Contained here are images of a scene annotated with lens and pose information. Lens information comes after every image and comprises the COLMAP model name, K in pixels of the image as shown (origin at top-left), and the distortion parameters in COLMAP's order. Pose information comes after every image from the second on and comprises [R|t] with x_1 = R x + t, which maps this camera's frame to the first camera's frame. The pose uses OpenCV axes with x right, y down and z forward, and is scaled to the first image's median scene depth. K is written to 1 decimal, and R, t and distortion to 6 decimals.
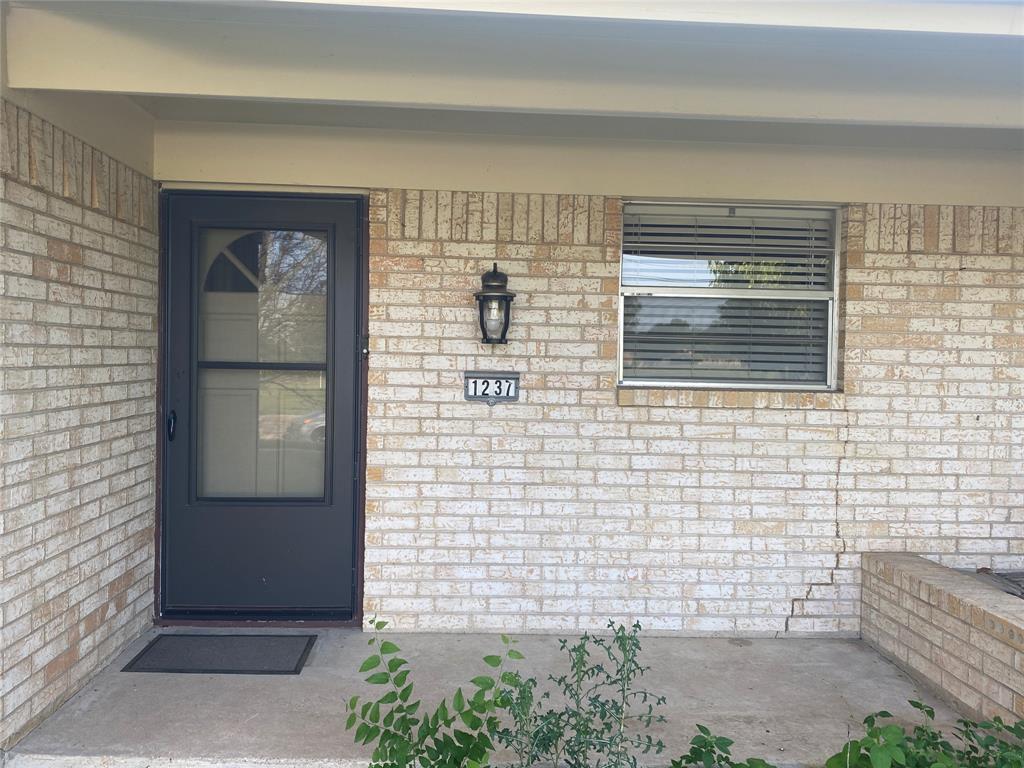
lens RADIAL K [[797.9, 0, 491.4], [0, 797.9, 379.8], [0, 0, 1]] dist [0.083234, -0.133171]
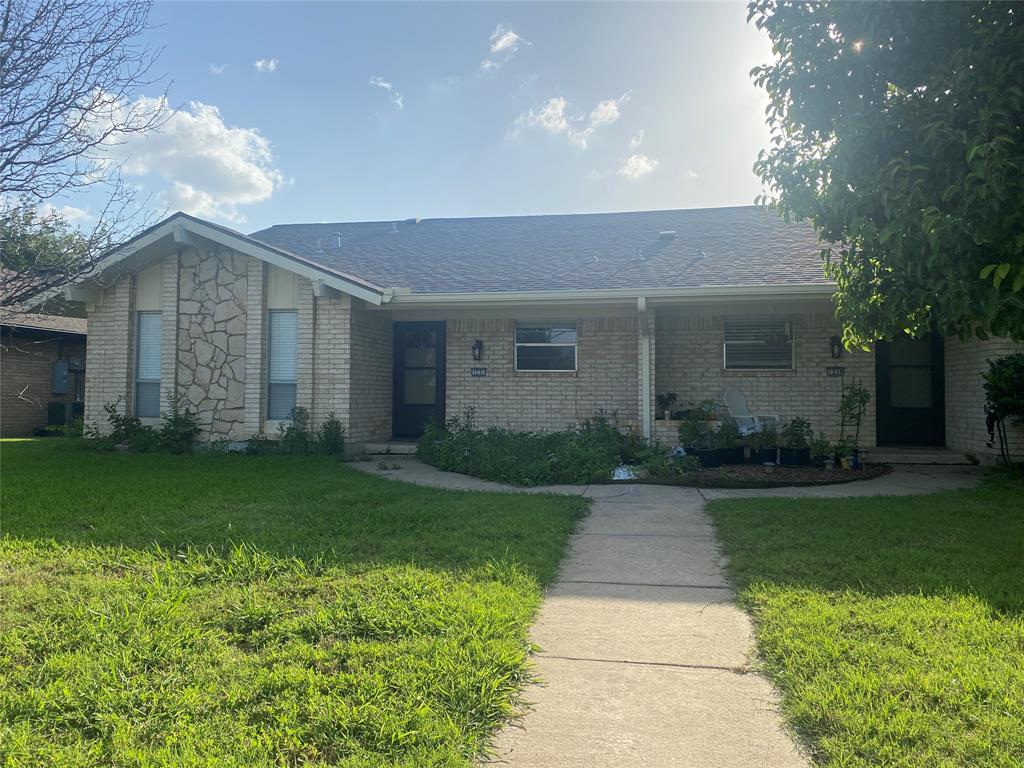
lens RADIAL K [[778.6, 0, 512.0], [0, 778.6, 384.0], [0, 0, 1]] dist [0.003445, -0.000158]
pose [[0.970953, -0.018274, -0.238573, 0.978828], [0.005588, 0.998539, -0.053743, 0.250387], [0.239207, 0.050848, 0.969636, -2.360820]]
